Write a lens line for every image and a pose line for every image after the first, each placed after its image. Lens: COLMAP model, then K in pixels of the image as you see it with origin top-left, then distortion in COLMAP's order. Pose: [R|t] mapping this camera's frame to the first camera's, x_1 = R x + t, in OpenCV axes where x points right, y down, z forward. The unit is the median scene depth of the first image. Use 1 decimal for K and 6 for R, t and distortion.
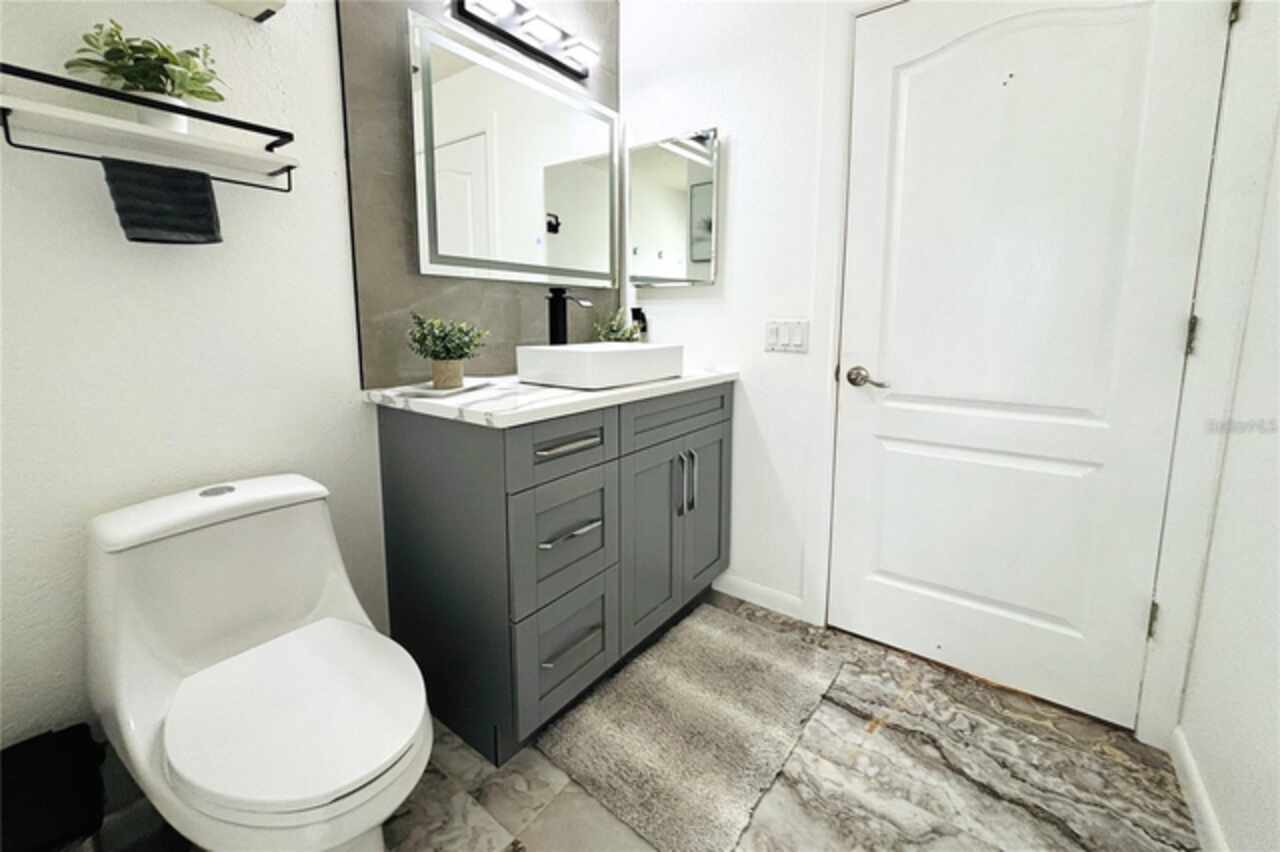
lens RADIAL K [[528.7, 0, 641.5], [0, 528.7, 384.9], [0, 0, 1]] dist [-0.000370, -0.000172]
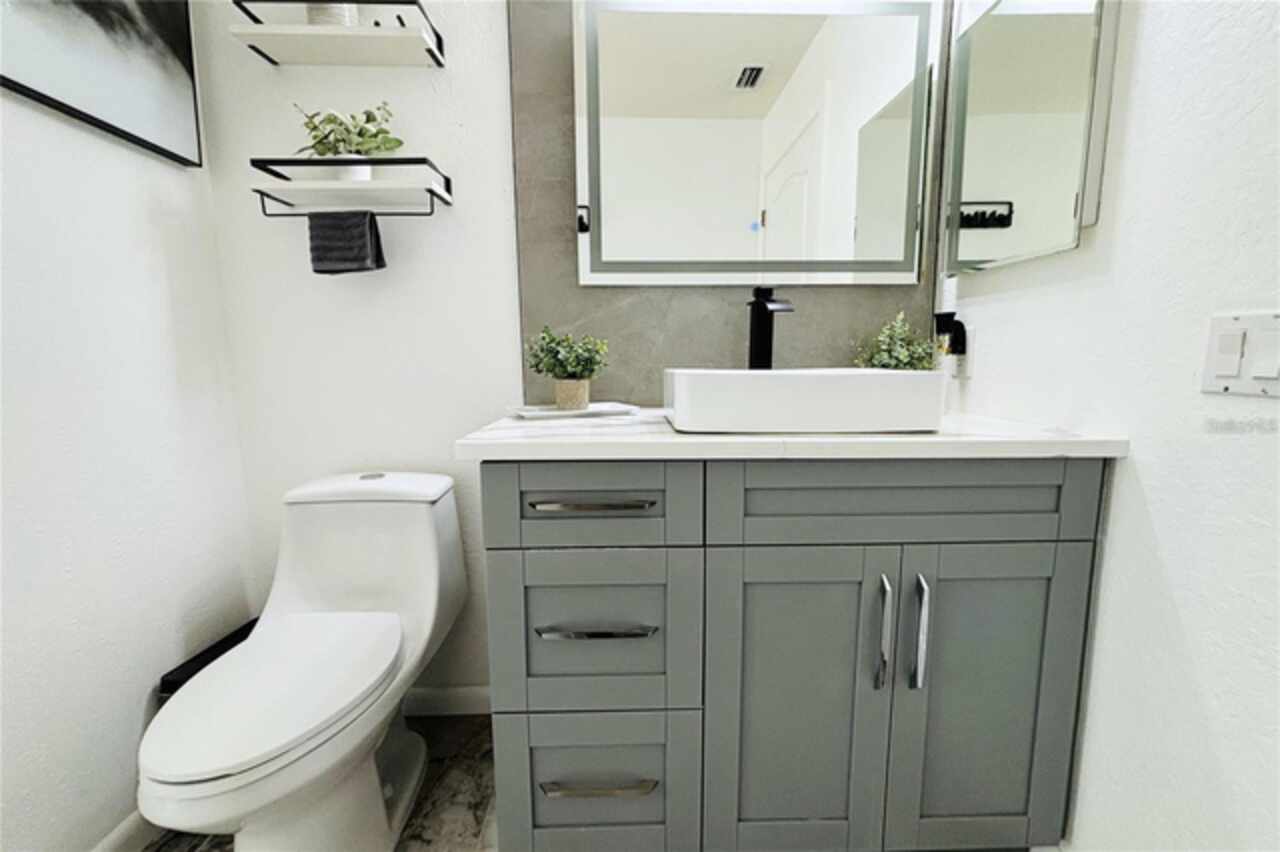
lens RADIAL K [[519.1, 0, 642.2], [0, 519.1, 418.6], [0, 0, 1]] dist [0.019186, -0.000189]
pose [[0.611344, 0.091073, -0.786107, 0.365269], [-0.094509, 0.994649, 0.041734, -0.027734], [0.785701, 0.048780, 0.616680, 0.532460]]
